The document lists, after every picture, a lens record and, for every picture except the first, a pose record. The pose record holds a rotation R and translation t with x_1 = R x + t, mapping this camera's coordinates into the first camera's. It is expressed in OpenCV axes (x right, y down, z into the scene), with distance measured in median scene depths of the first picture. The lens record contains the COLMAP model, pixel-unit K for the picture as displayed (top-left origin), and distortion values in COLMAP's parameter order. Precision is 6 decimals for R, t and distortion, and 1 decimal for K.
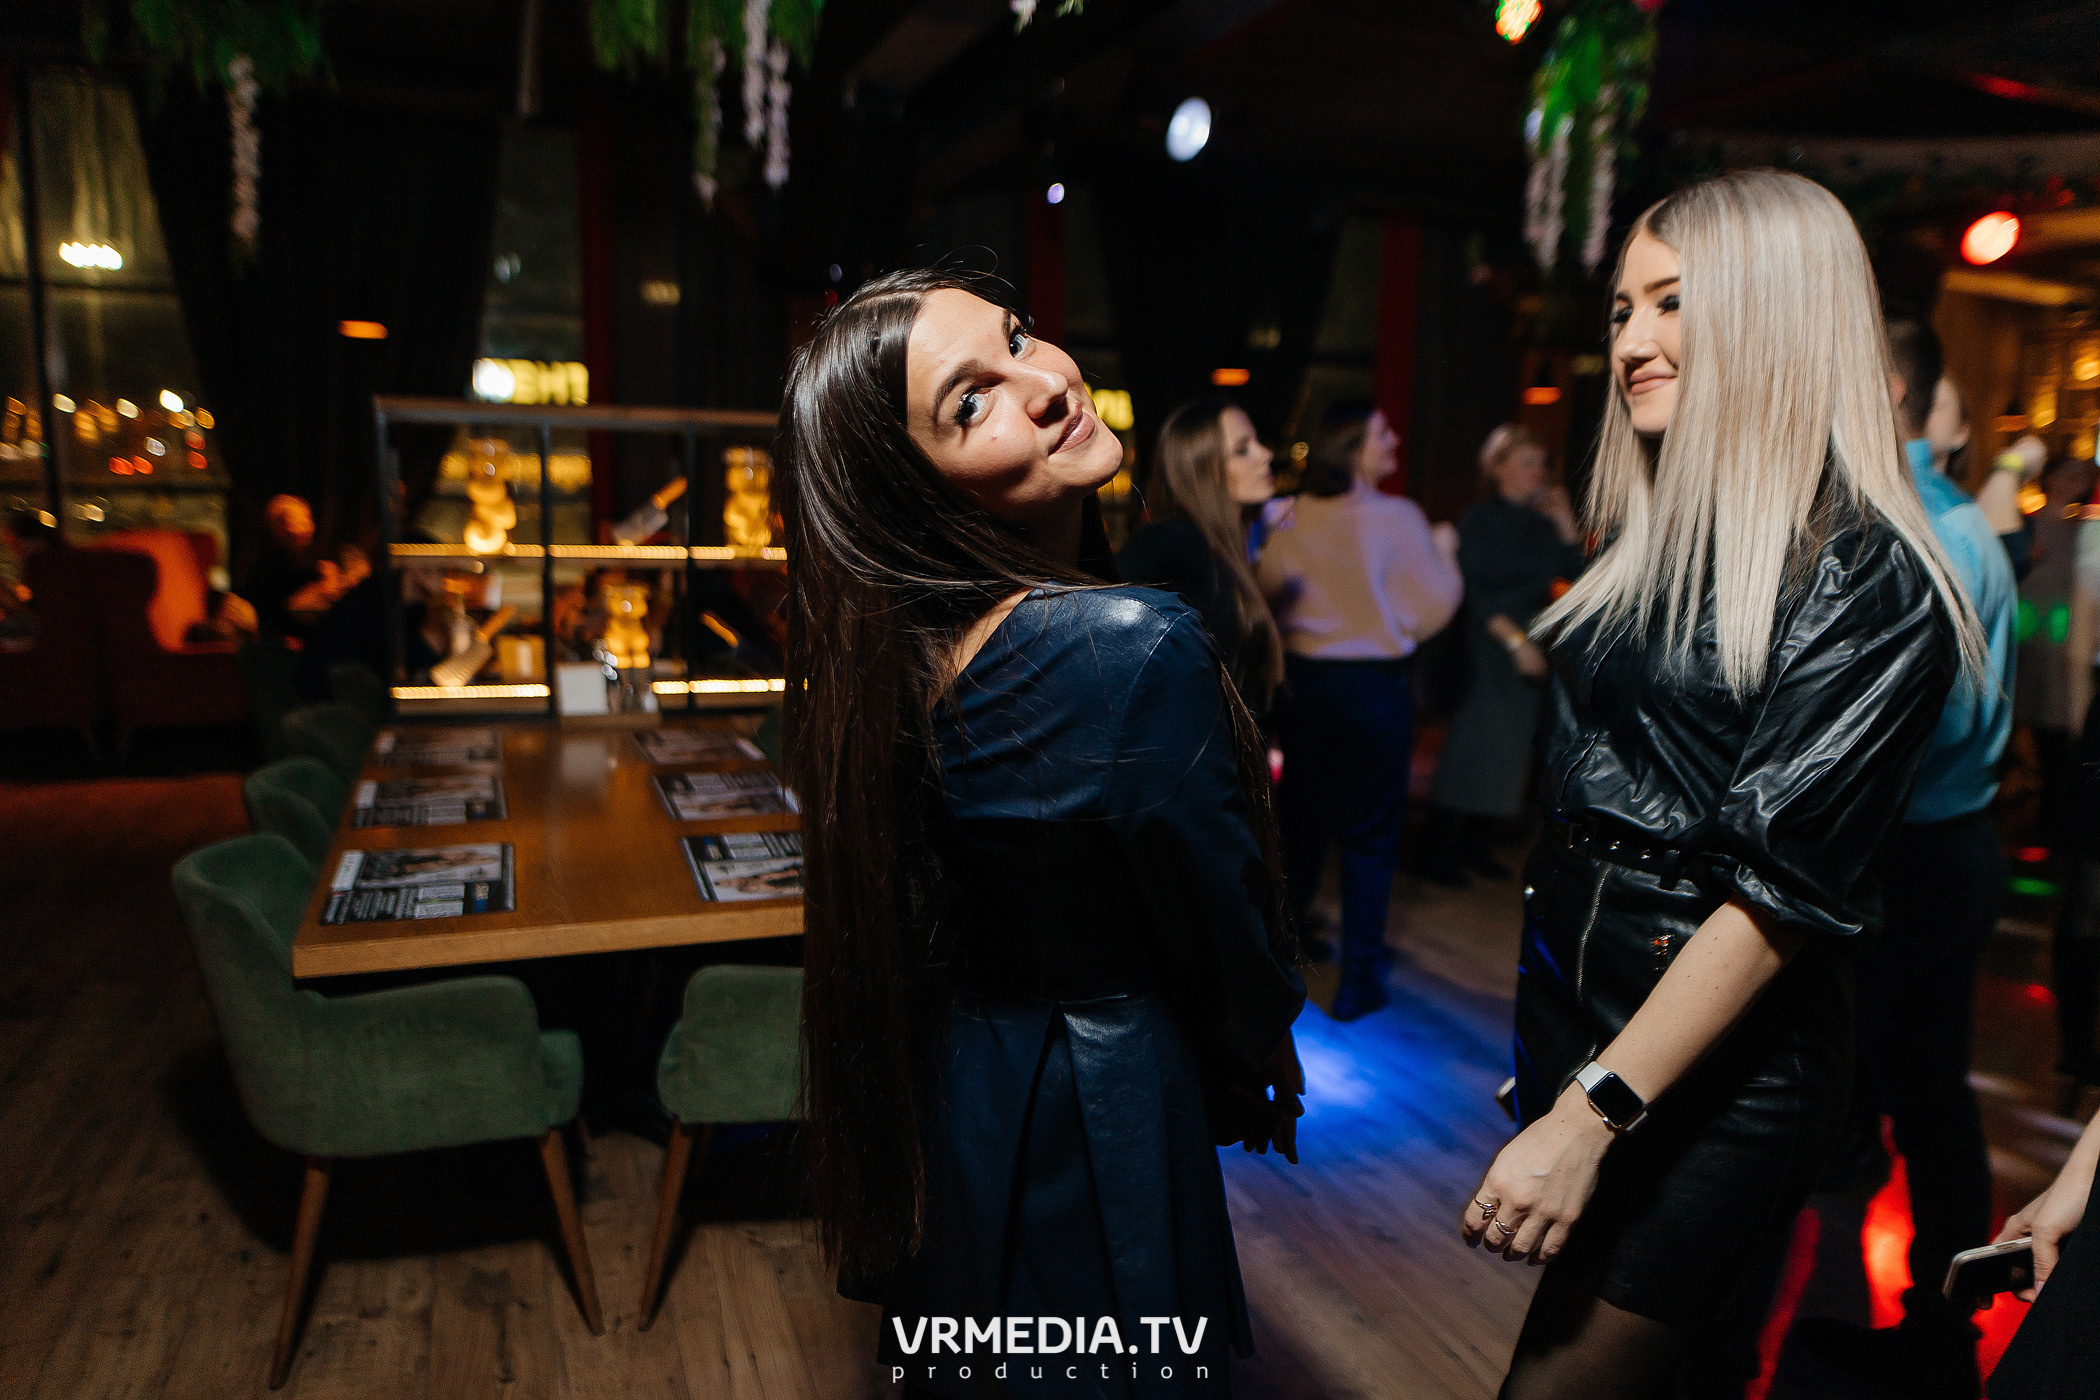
lens RADIAL K [[1275.2, 0, 1050.0], [0, 1275.2, 700.0], [0, 0, 1]] dist [0.000022, 0.000832]
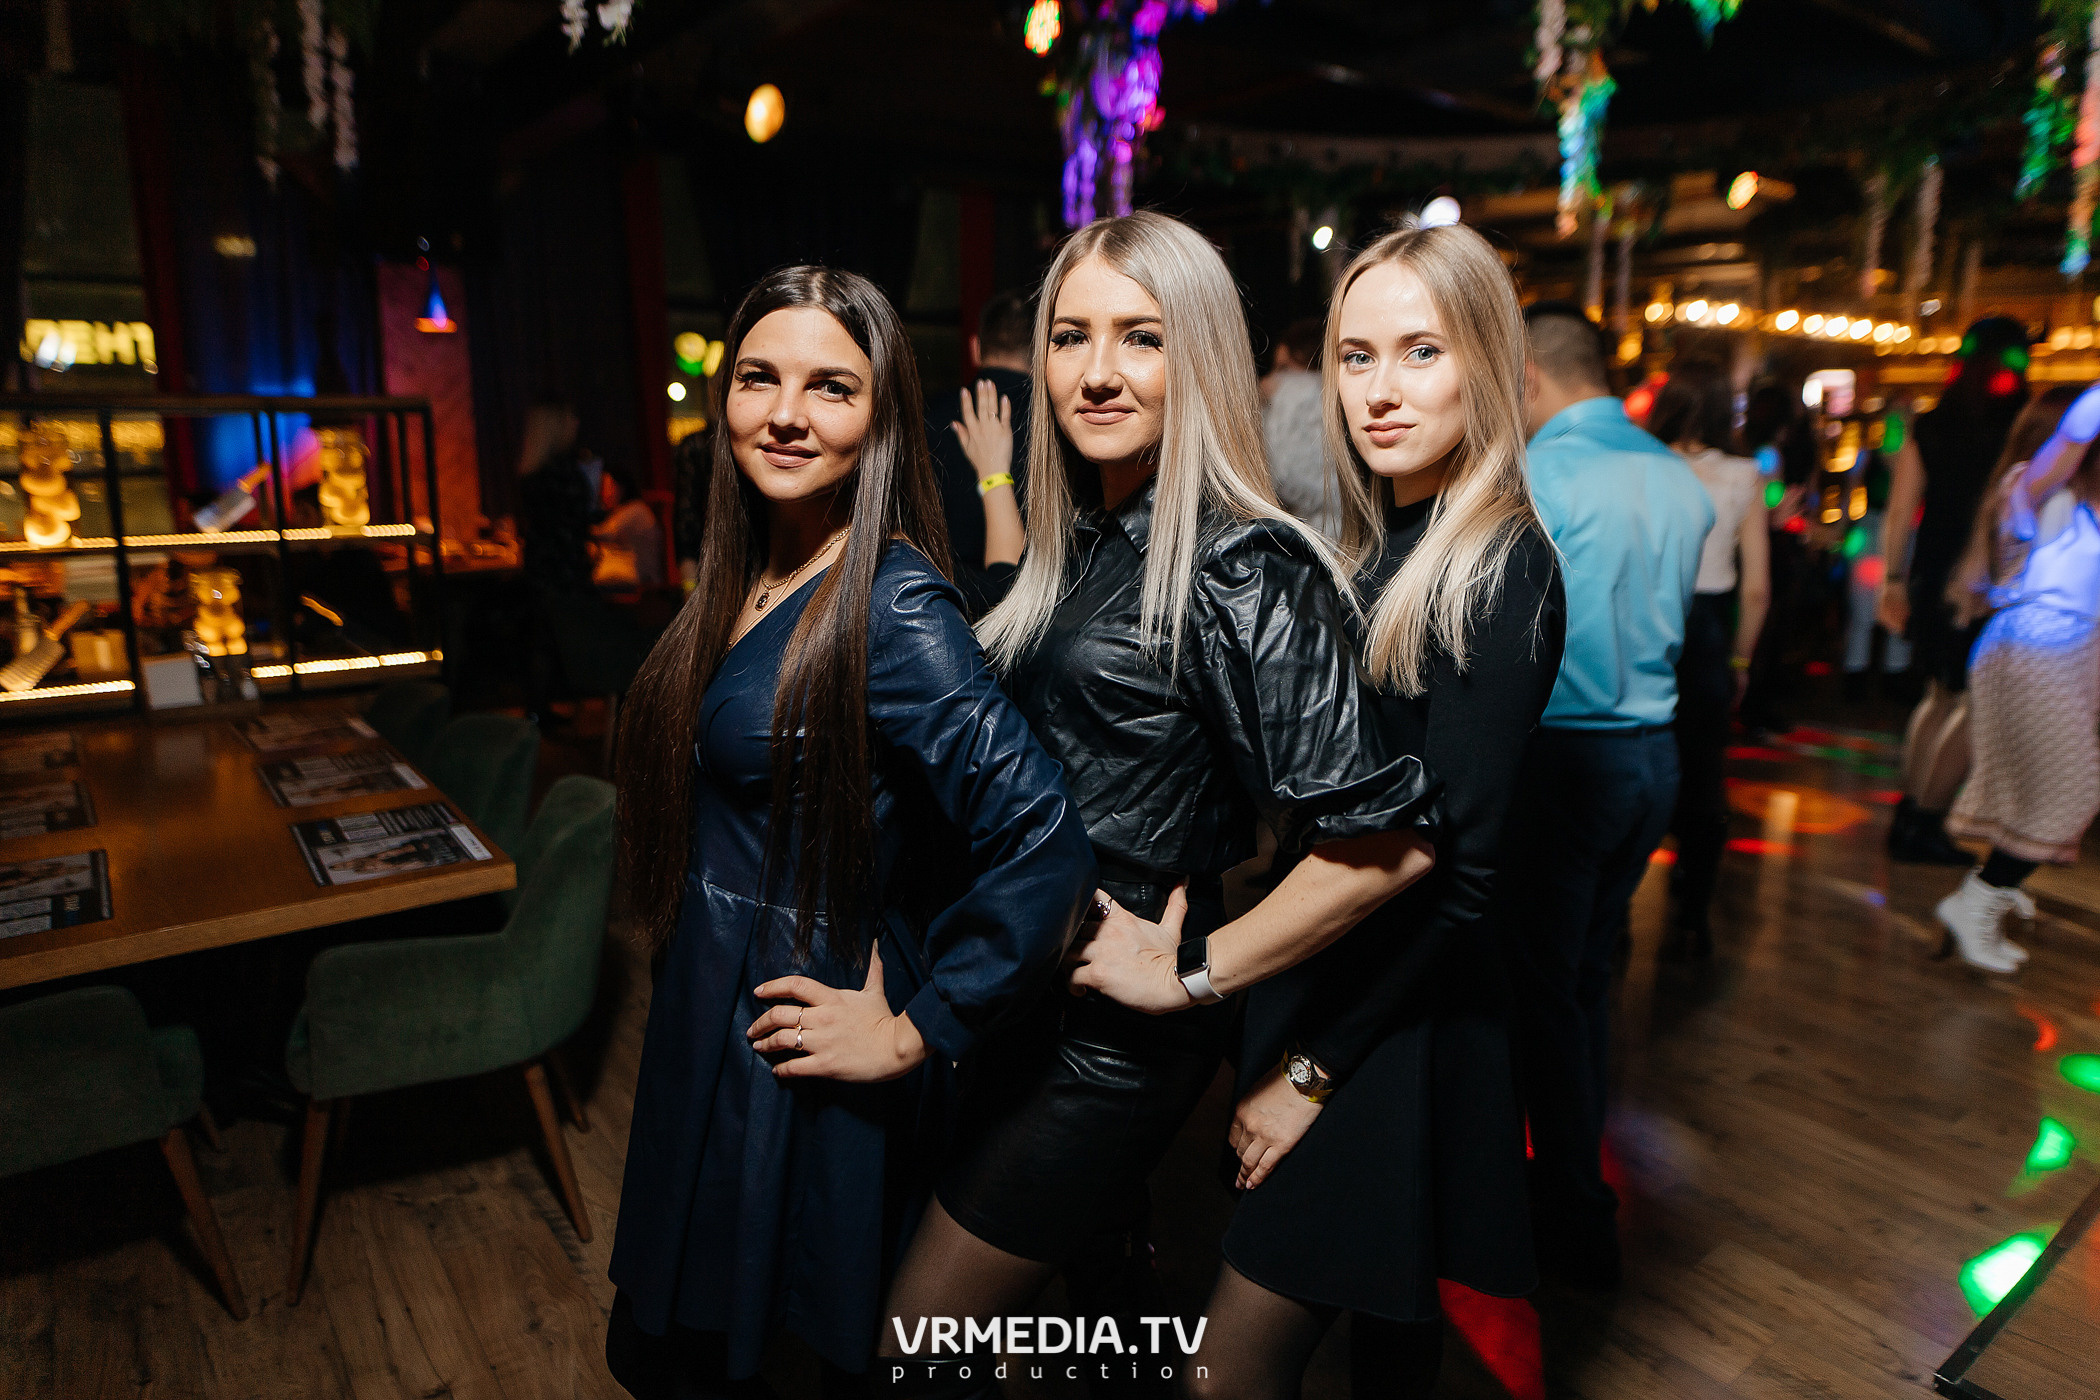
lens RADIAL K [[1280.4, 0, 1047.8], [0, 1280.4, 622.4], [0, 0, 1]] dist [-0.006054, 0.001041]
pose [[0.969106, -0.071683, 0.235997, 0.060067], [0.067299, 0.997378, 0.026592, -0.035905], [-0.237284, -0.009888, 0.971390, -0.120010]]
